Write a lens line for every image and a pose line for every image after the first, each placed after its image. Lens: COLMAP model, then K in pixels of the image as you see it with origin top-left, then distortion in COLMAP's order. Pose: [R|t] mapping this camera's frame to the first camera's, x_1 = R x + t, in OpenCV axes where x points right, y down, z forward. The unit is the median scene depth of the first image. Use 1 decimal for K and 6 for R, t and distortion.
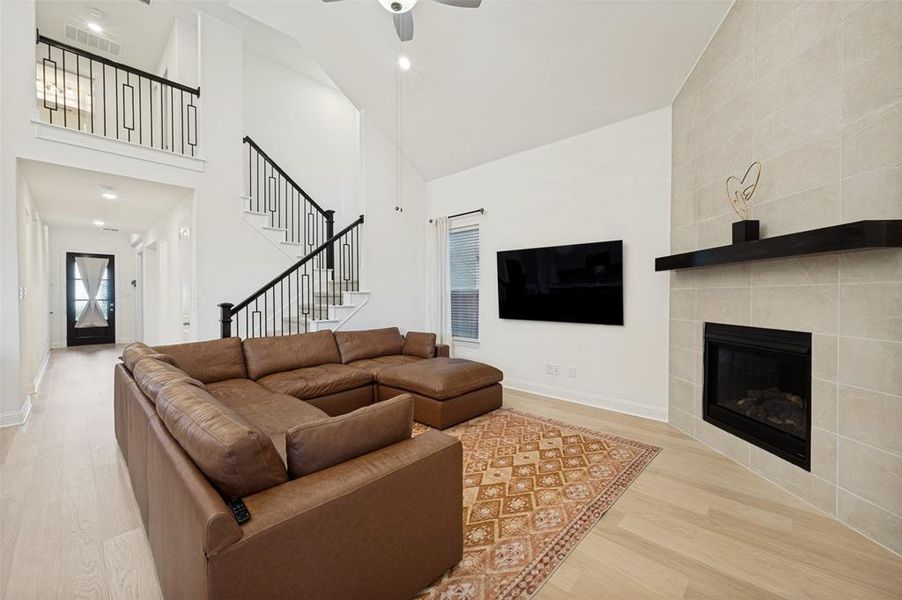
lens RADIAL K [[356.1, 0, 458.5], [0, 356.1, 298.3], [0, 0, 1]] dist [-0.000490, -0.000769]
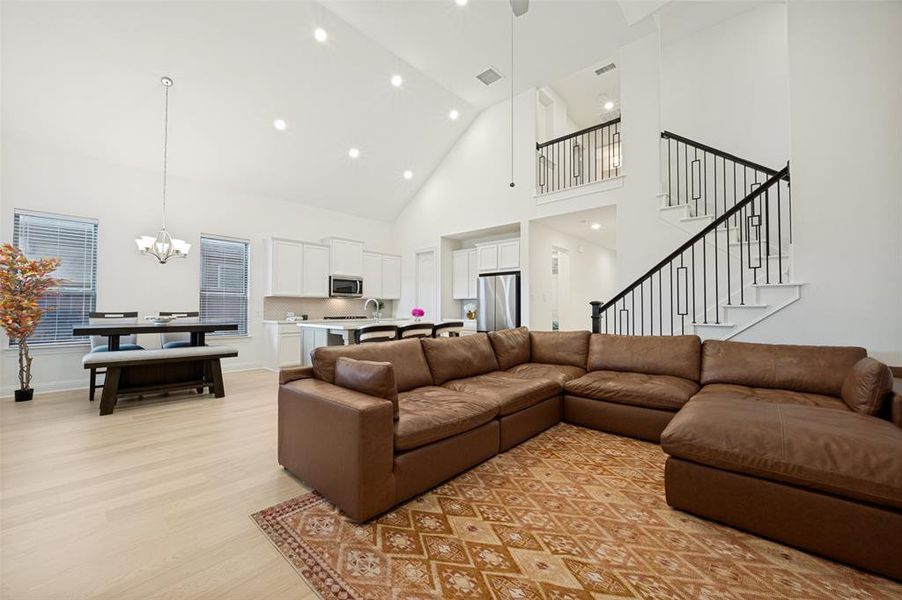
lens RADIAL K [[356.1, 0, 456.8], [0, 356.1, 302.2], [0, 0, 1]] dist [-0.000490, -0.000769]
pose [[0.011142, -0.013892, -0.999841, 0.360925], [-0.004358, 0.999893, -0.013941, 0.026750], [0.999928, 0.004512, 0.011080, 0.422525]]
